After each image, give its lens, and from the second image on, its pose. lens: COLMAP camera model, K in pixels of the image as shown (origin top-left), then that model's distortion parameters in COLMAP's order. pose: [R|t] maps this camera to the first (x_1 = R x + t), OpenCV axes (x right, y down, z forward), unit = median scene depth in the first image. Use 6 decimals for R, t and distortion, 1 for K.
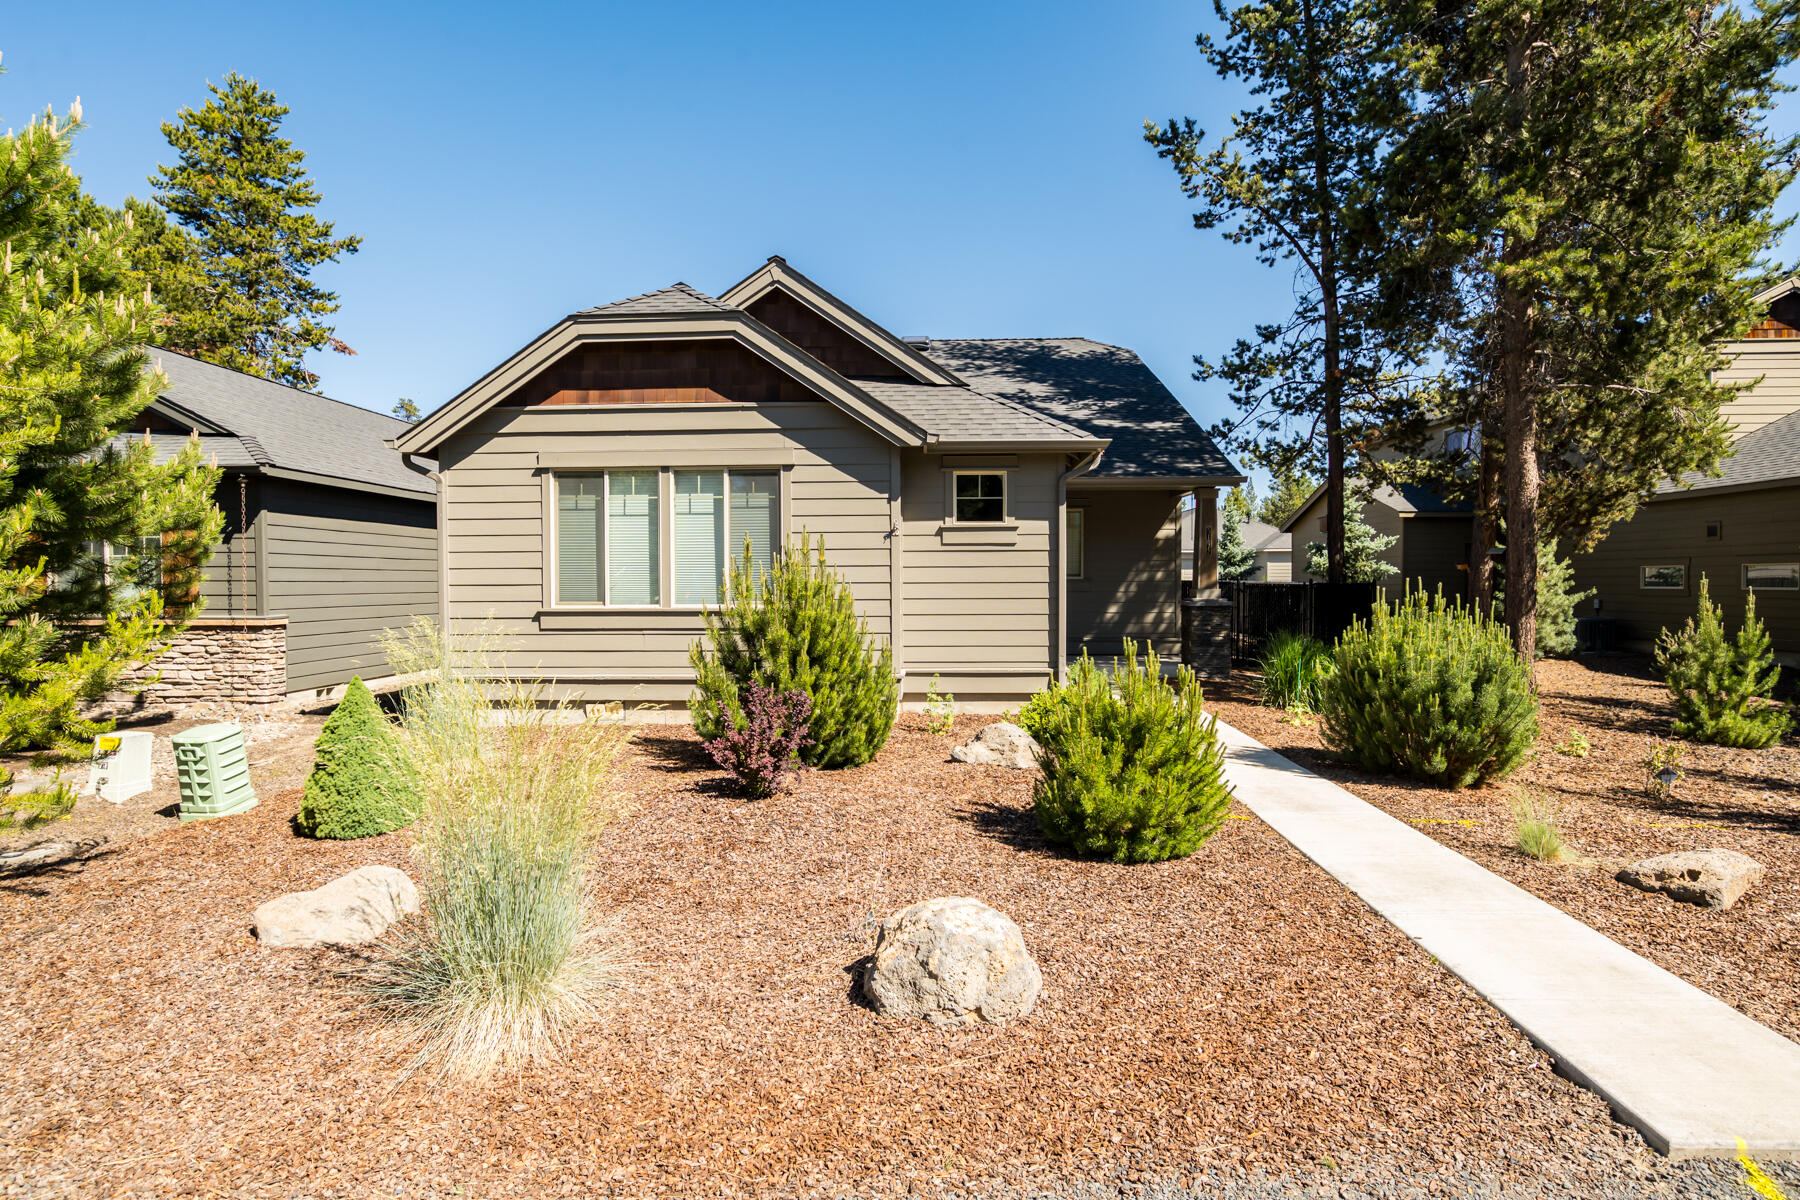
lens RADIAL K [[895.8, 0, 913.0], [0, 895.8, 594.8], [0, 0, 1]] dist [-0.015516, 0.006791]
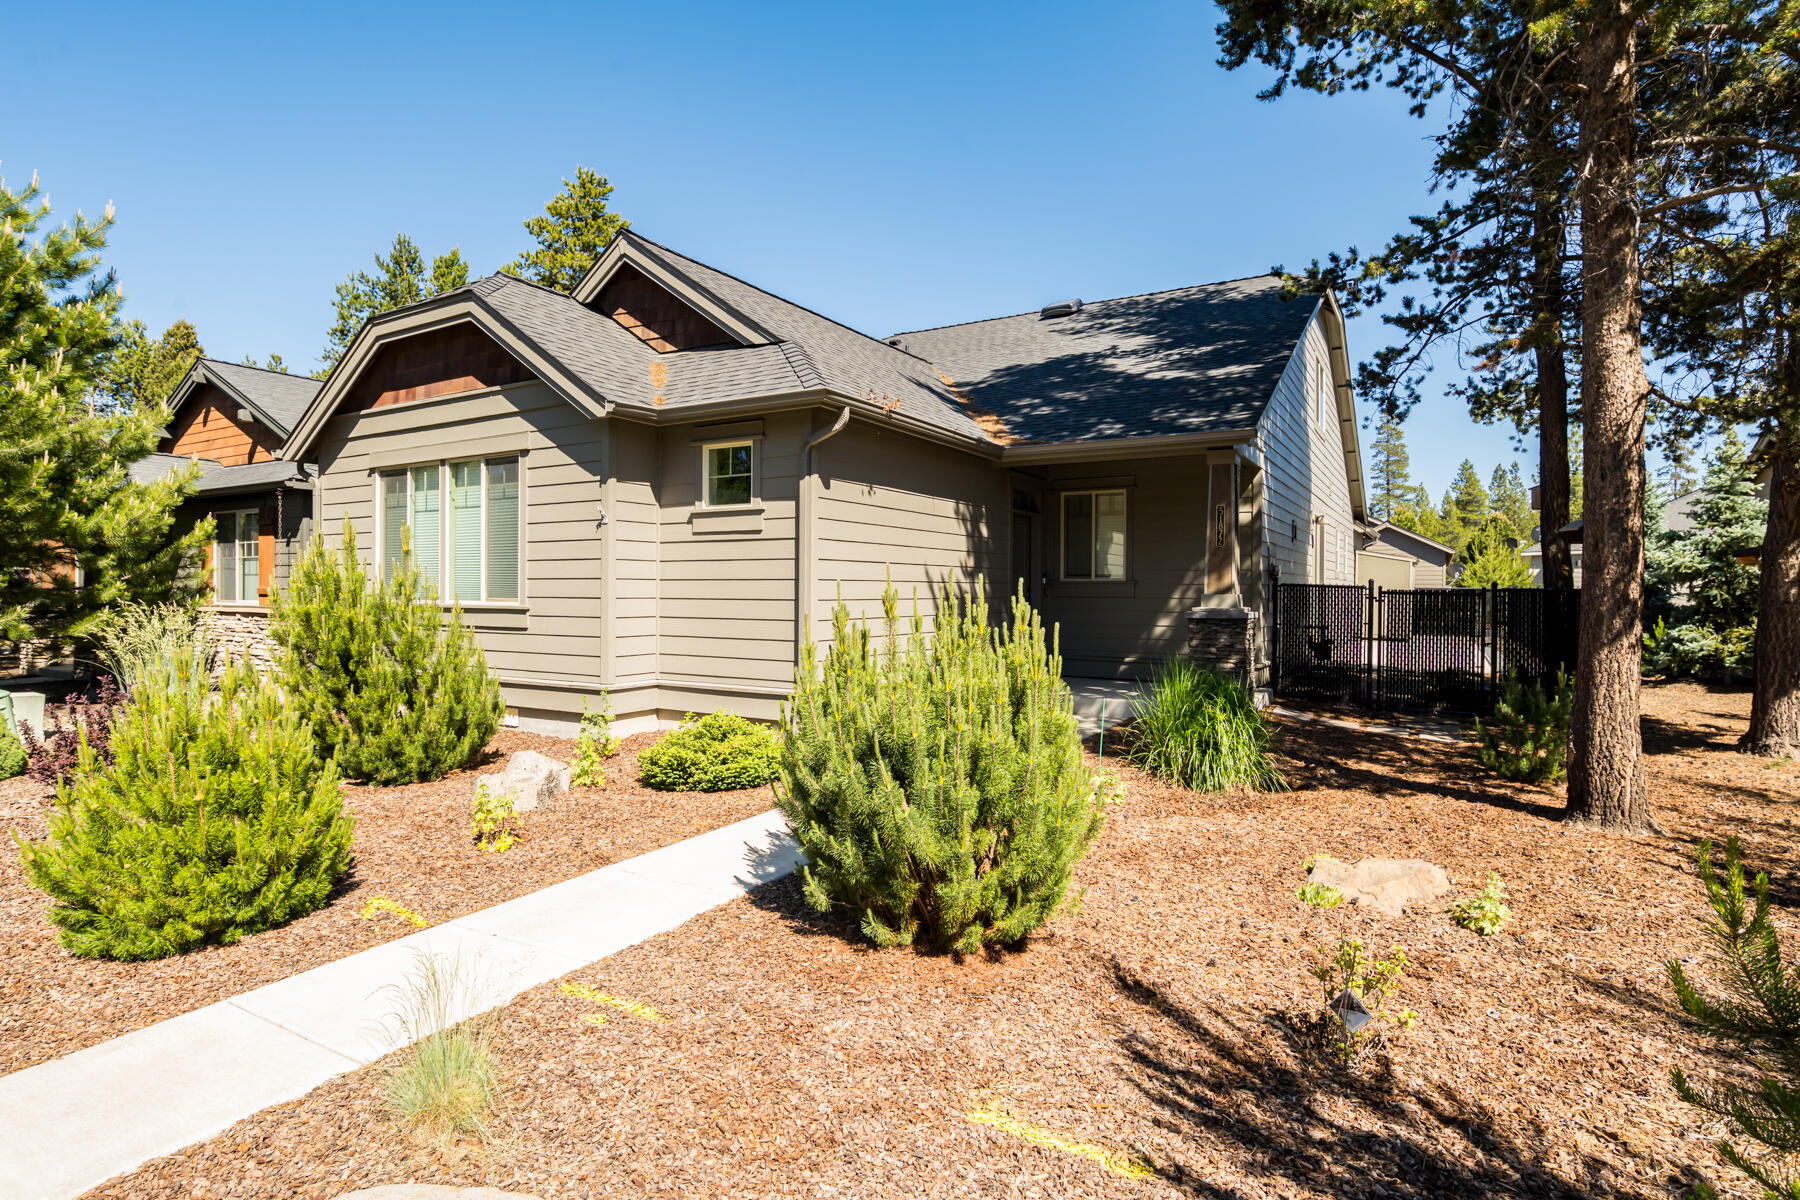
lens RADIAL K [[910.2, 0, 895.6], [0, 910.2, 598.1], [0, 0, 1]] dist [-0.021873, 0.010994]
pose [[0.877413, 0.013435, -0.479548, 0.607224], [-0.017032, 0.999850, -0.003150, 0.003411], [0.479434, 0.010931, 0.877510, 0.348355]]
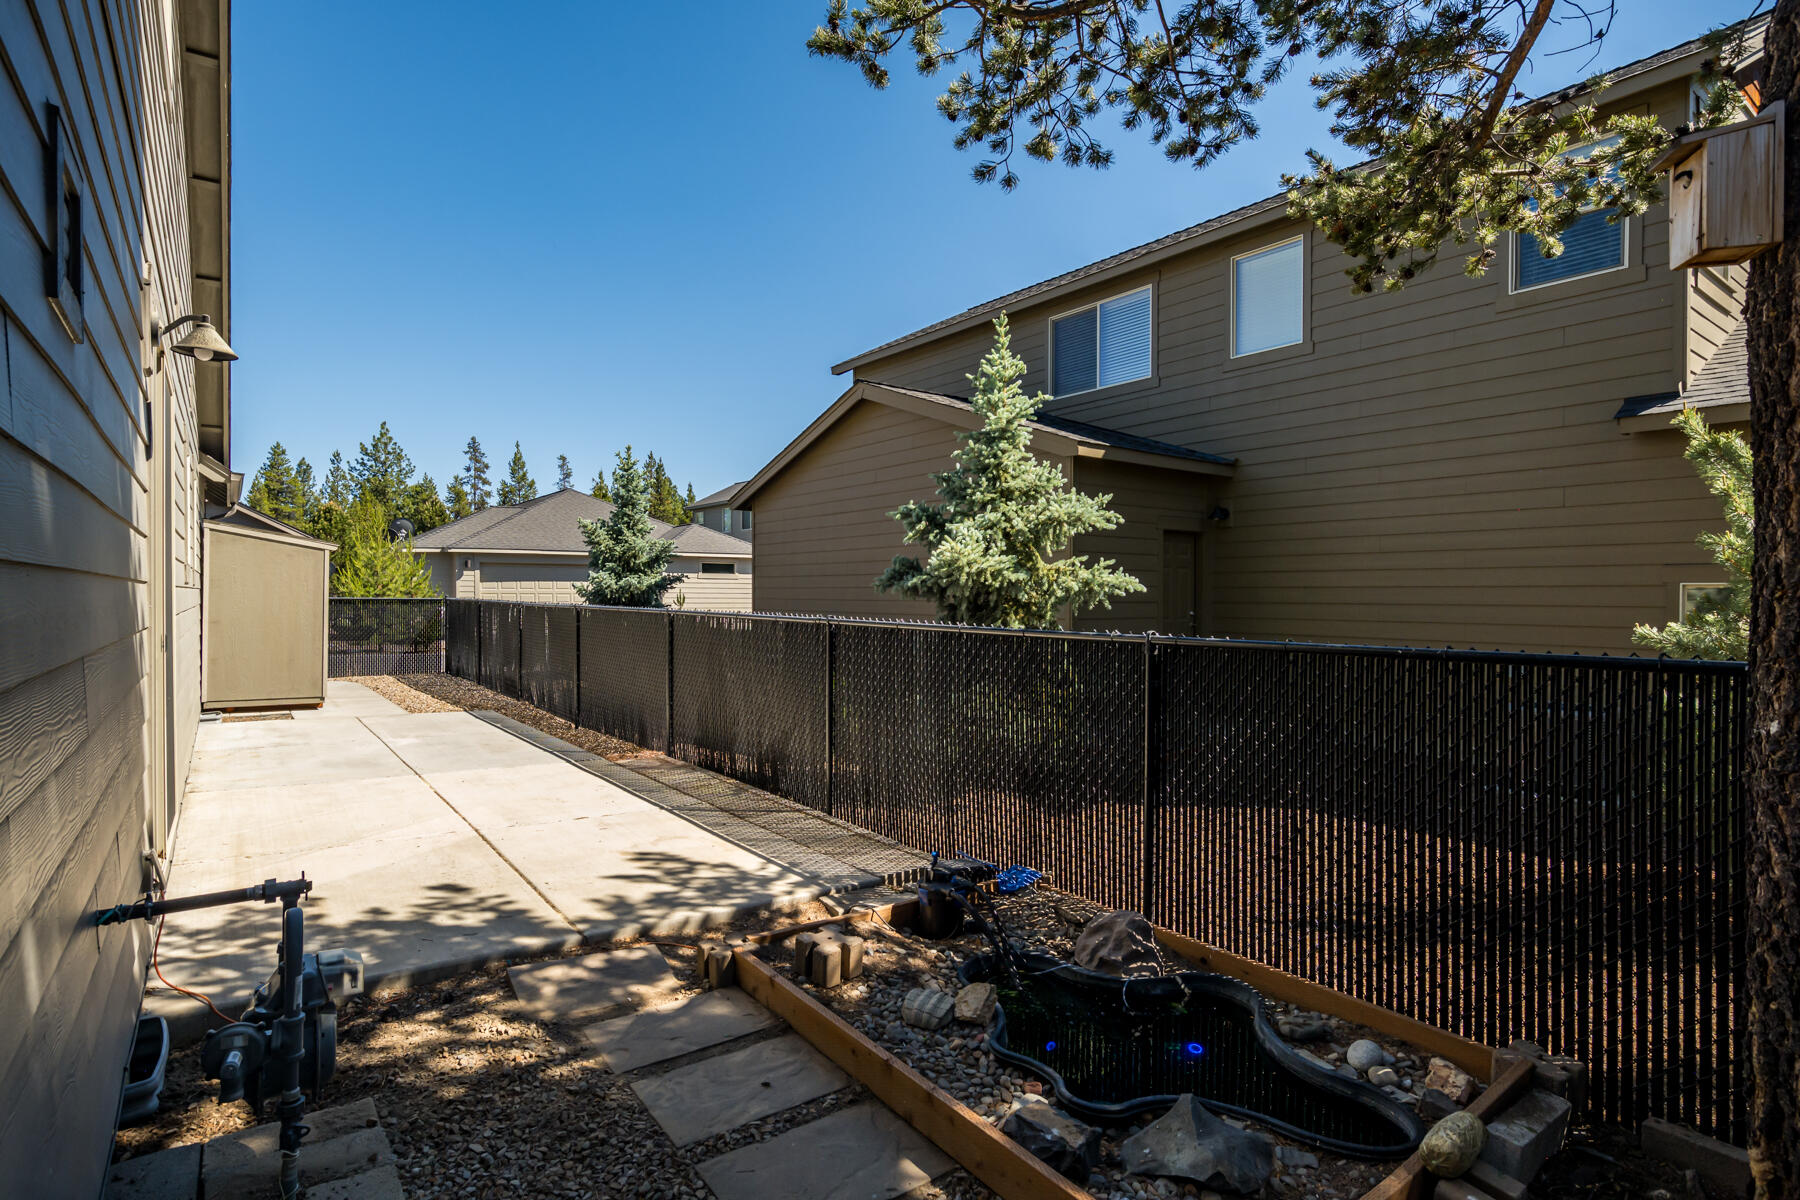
lens RADIAL K [[912.5, 0, 902.5], [0, 912.5, 583.8], [0, 0, 1]] dist [-0.023946, 0.013188]
pose [[0.775024, 0.016897, 0.631706, 0.491777], [0.001889, 0.999576, -0.029055, -0.037675], [-0.631929, 0.023712, 0.774663, 1.606275]]
